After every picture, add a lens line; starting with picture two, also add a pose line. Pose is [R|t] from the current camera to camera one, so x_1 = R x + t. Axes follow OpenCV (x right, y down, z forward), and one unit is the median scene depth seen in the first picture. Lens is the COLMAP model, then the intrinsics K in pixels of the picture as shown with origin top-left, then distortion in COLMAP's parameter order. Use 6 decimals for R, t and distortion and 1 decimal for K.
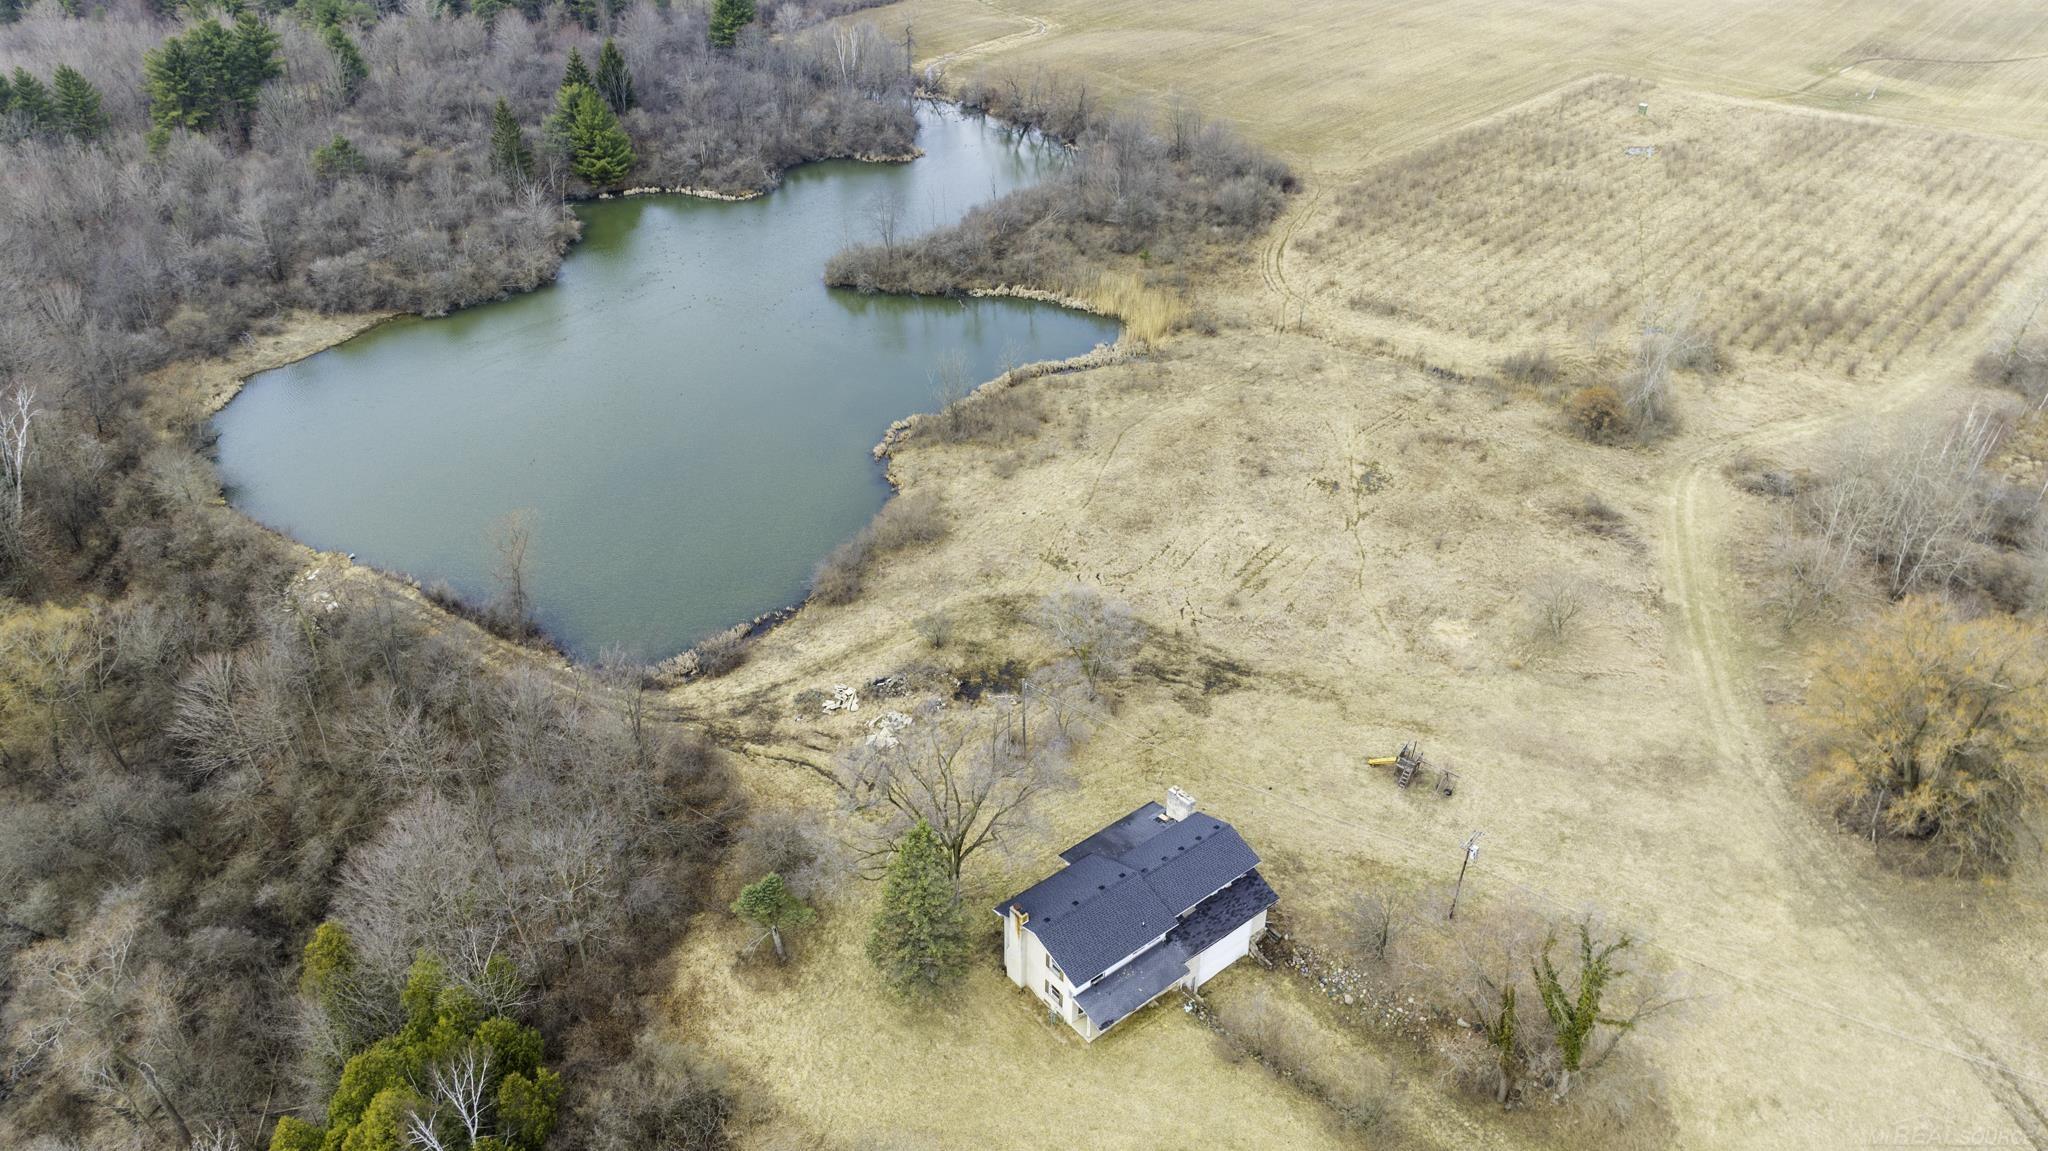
lens RADIAL K [[1447.2, 0, 1014.9], [0, 1447.2, 574.1], [0, 0, 1]] dist [-0.019709, 0.010444]
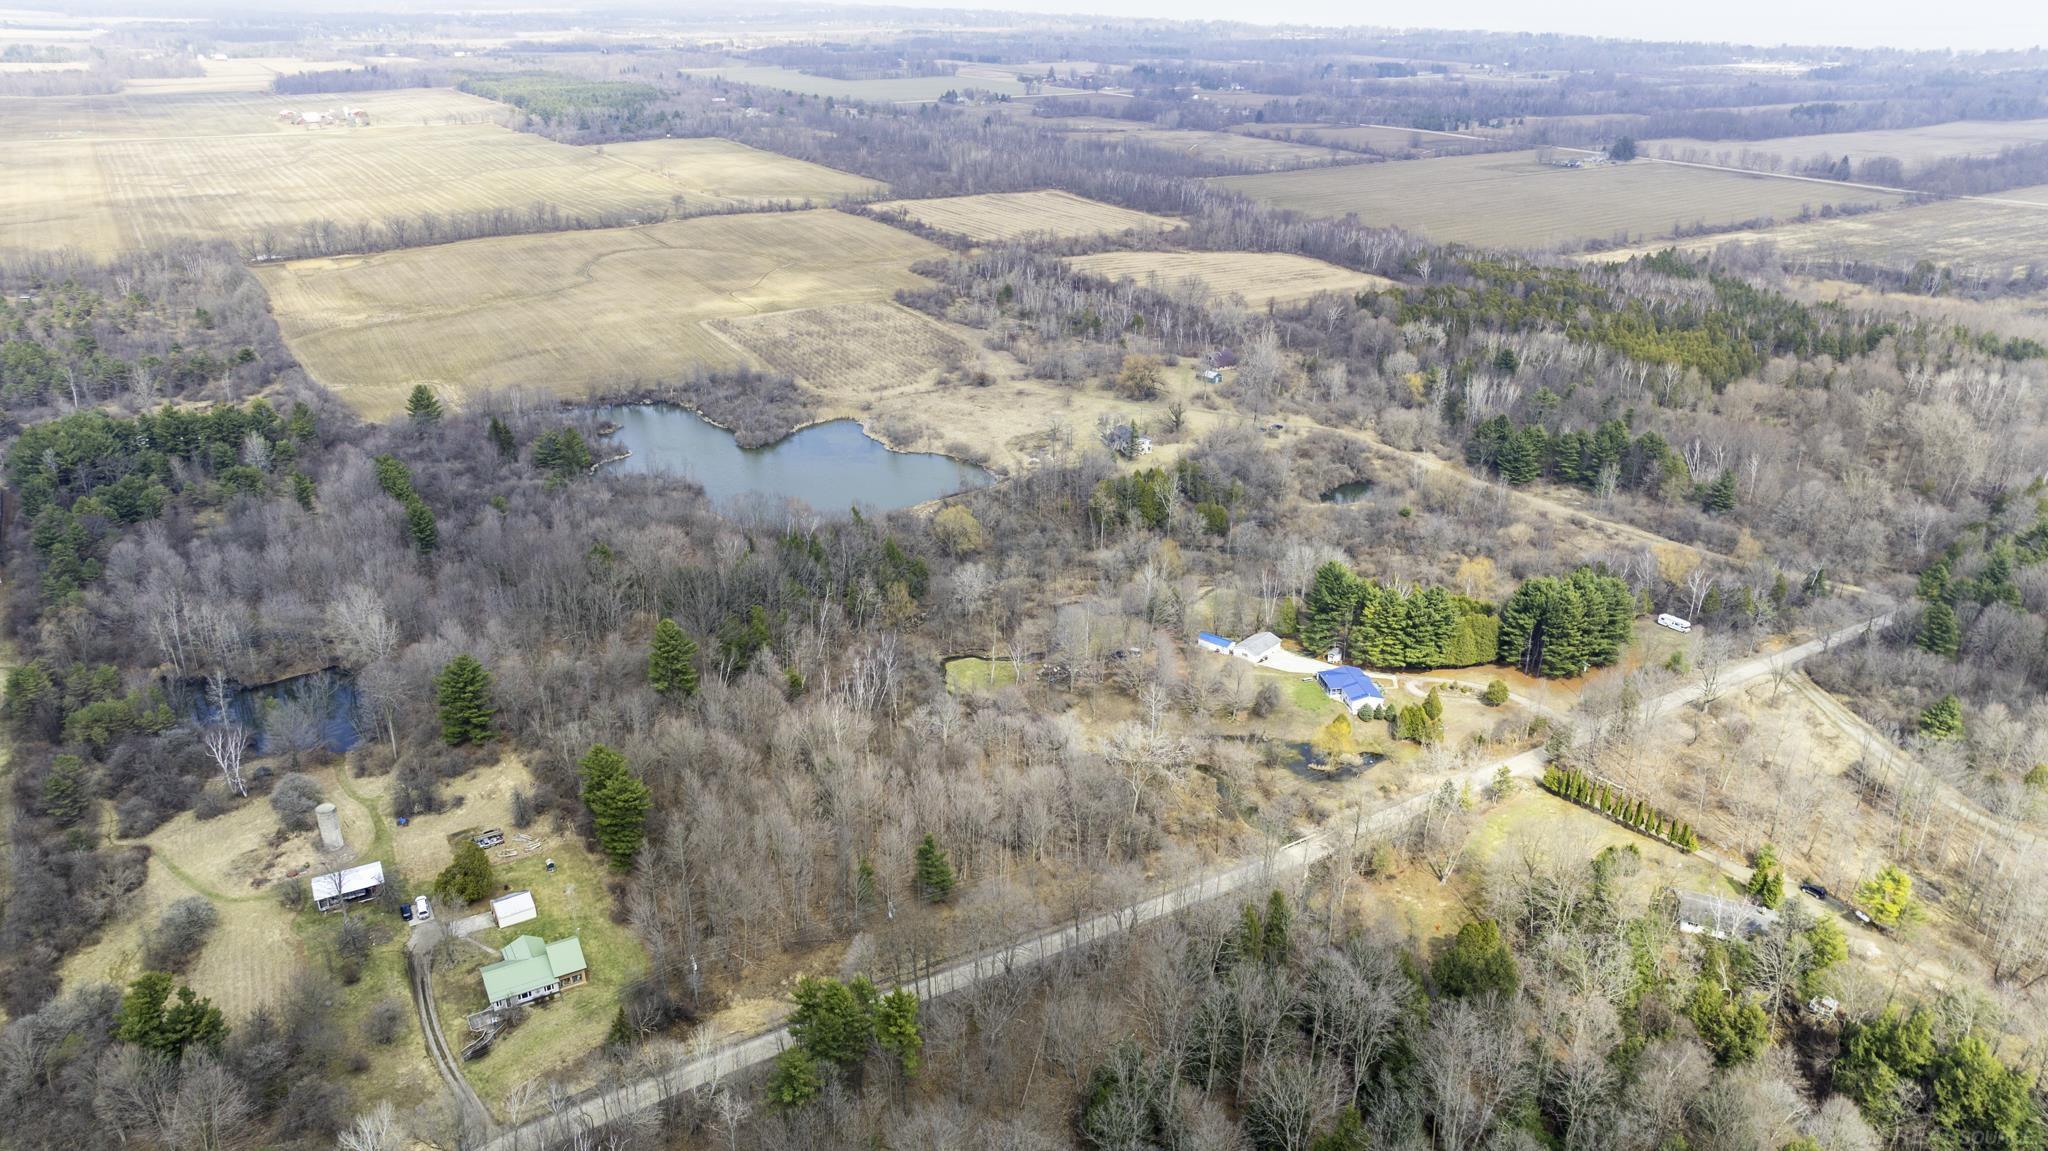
lens RADIAL K [[1447.2, 0, 1028.5], [0, 1447.2, 574.6], [0, 0, 1]] dist [-0.019709, 0.010444]
pose [[0.322239, -0.376159, 0.868716, -2.265133], [0.517034, 0.838639, 0.171348, -0.208159], [-0.792993, 0.393940, 0.464729, -0.437420]]
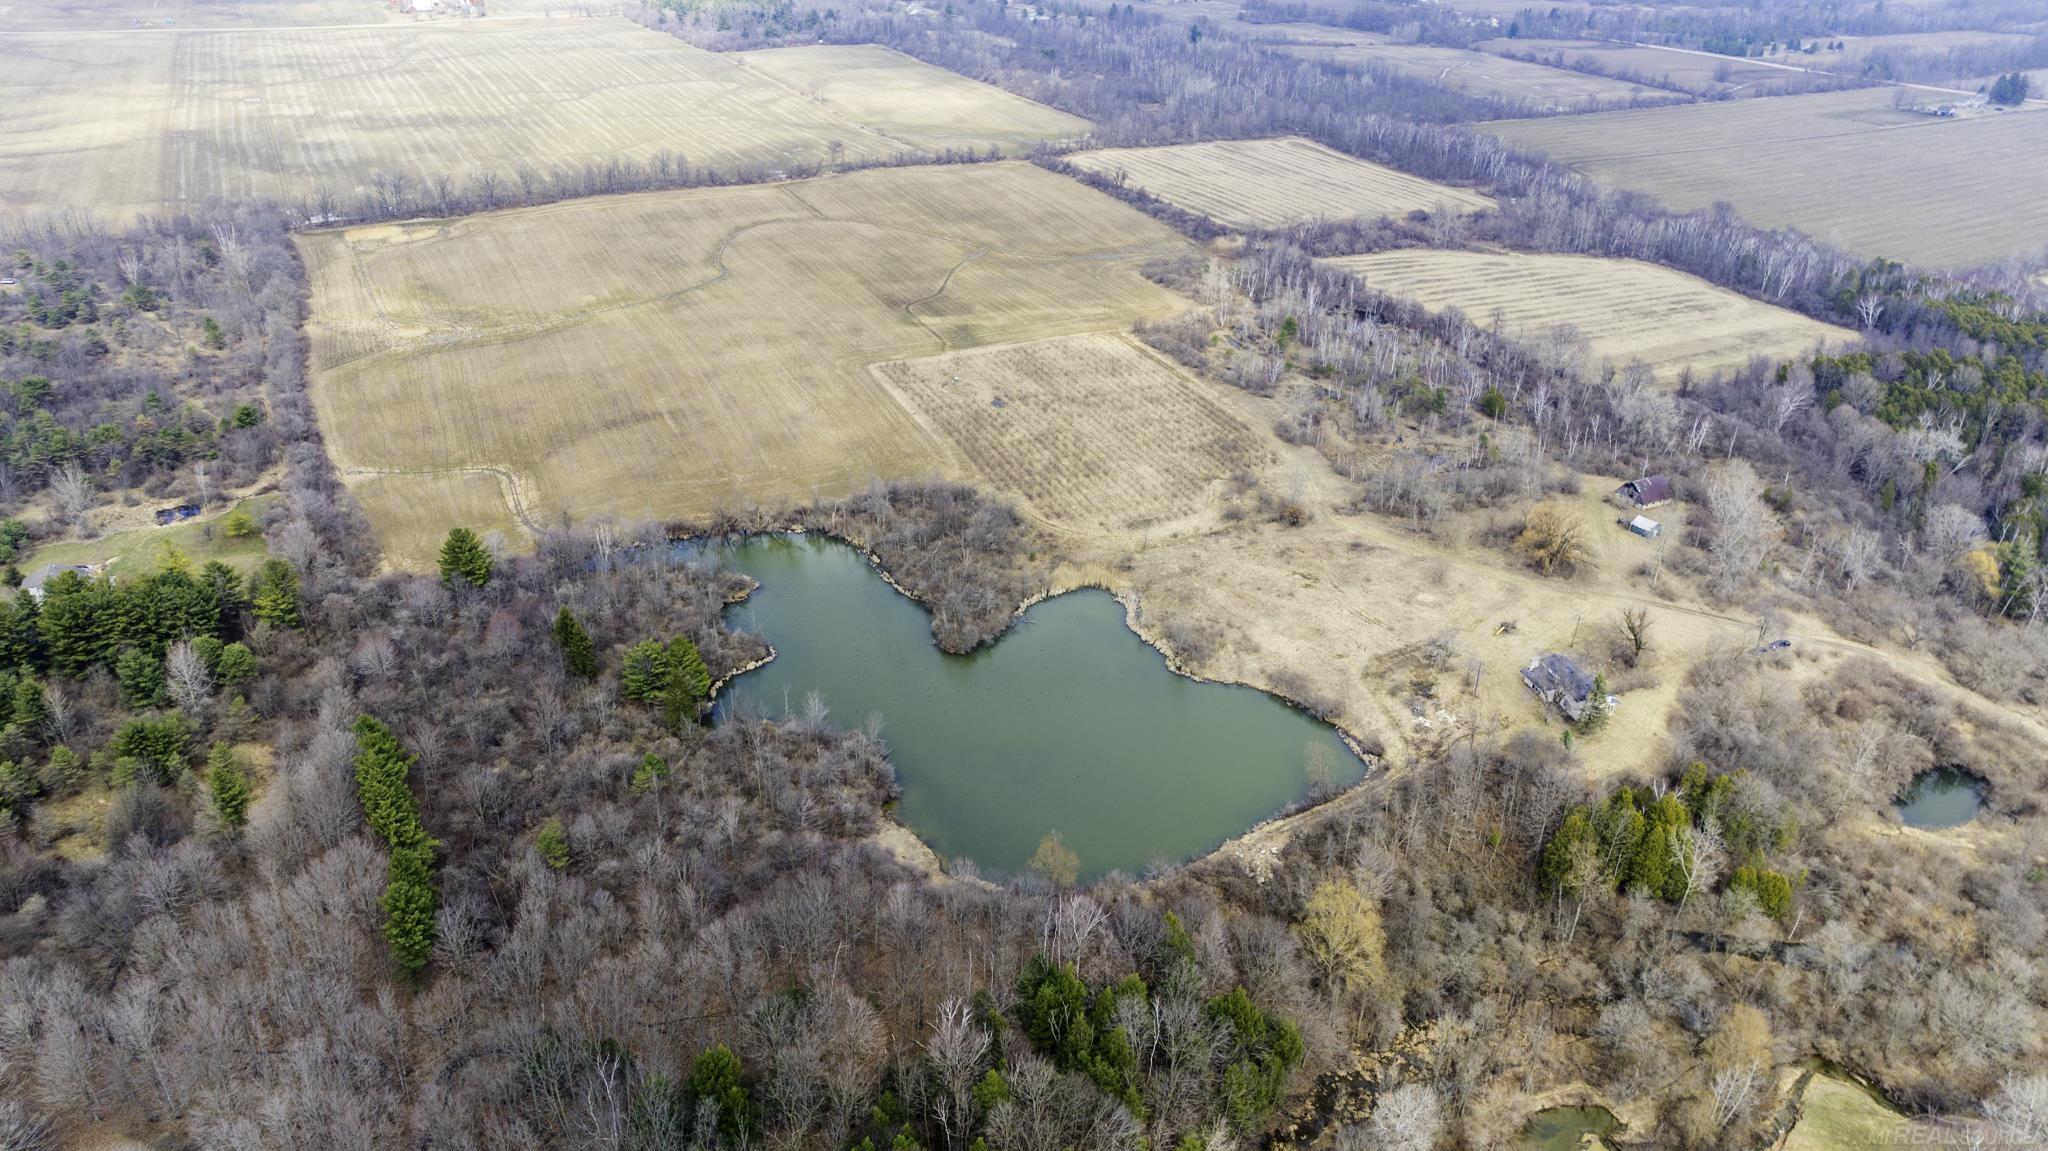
lens RADIAL K [[1447.2, 0, 1029.9], [0, 1447.2, 586.5], [0, 0, 1]] dist [-0.019709, 0.010444]
pose [[0.411627, -0.429465, 0.803818, -1.375975], [0.487813, 0.848845, 0.203717, -0.565580], [-0.769806, 0.308257, 0.558906, 0.046146]]
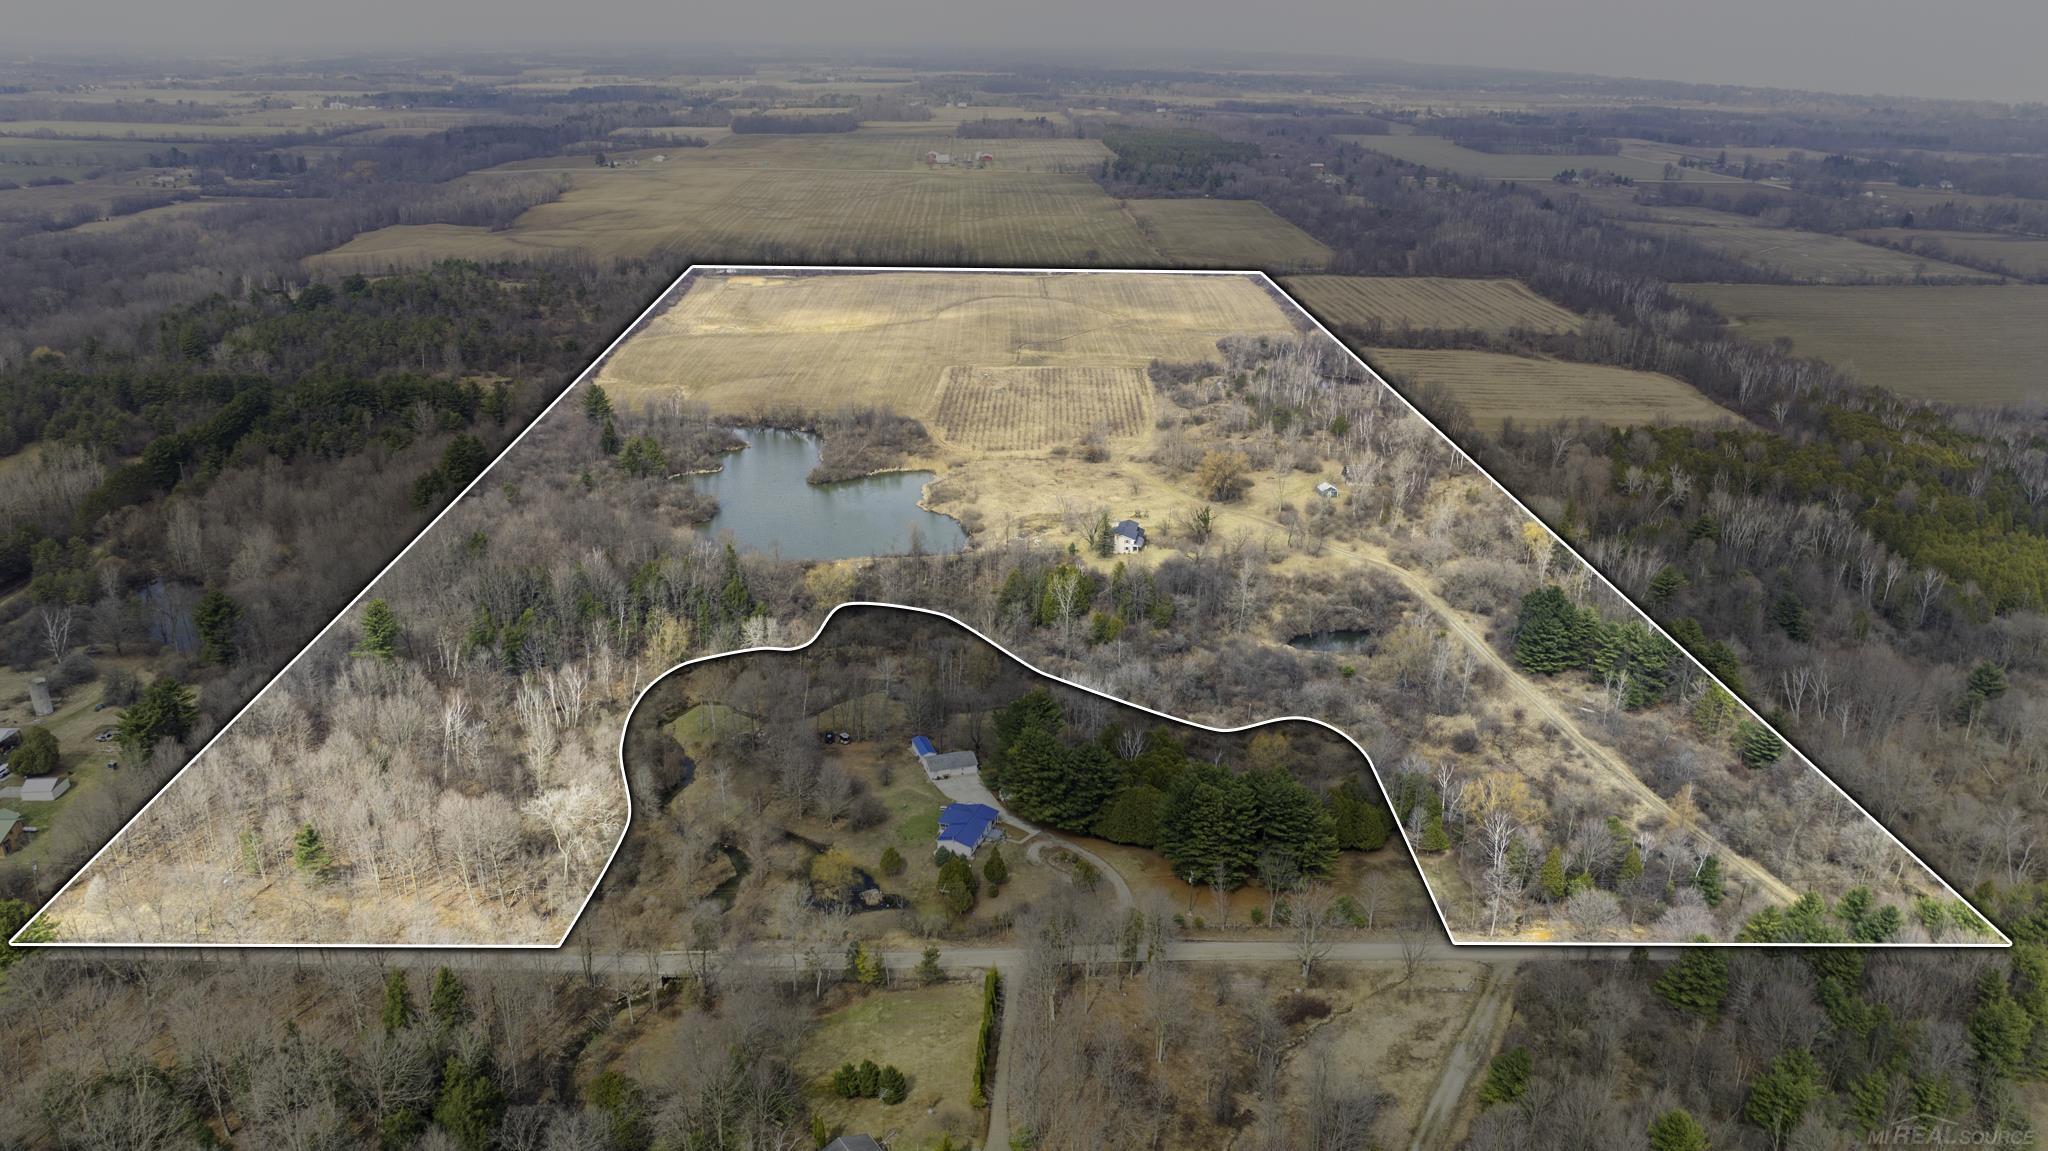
lens RADIAL K [[1447.2, 0, 1027.2], [0, 1447.2, 568.1], [0, 0, 1]] dist [-0.019709, 0.010444]
pose [[0.752947, -0.231358, 0.616072, -1.527441], [0.354545, 0.931296, -0.083579, 0.300162], [-0.554408, 0.281356, 0.783243, -1.235796]]
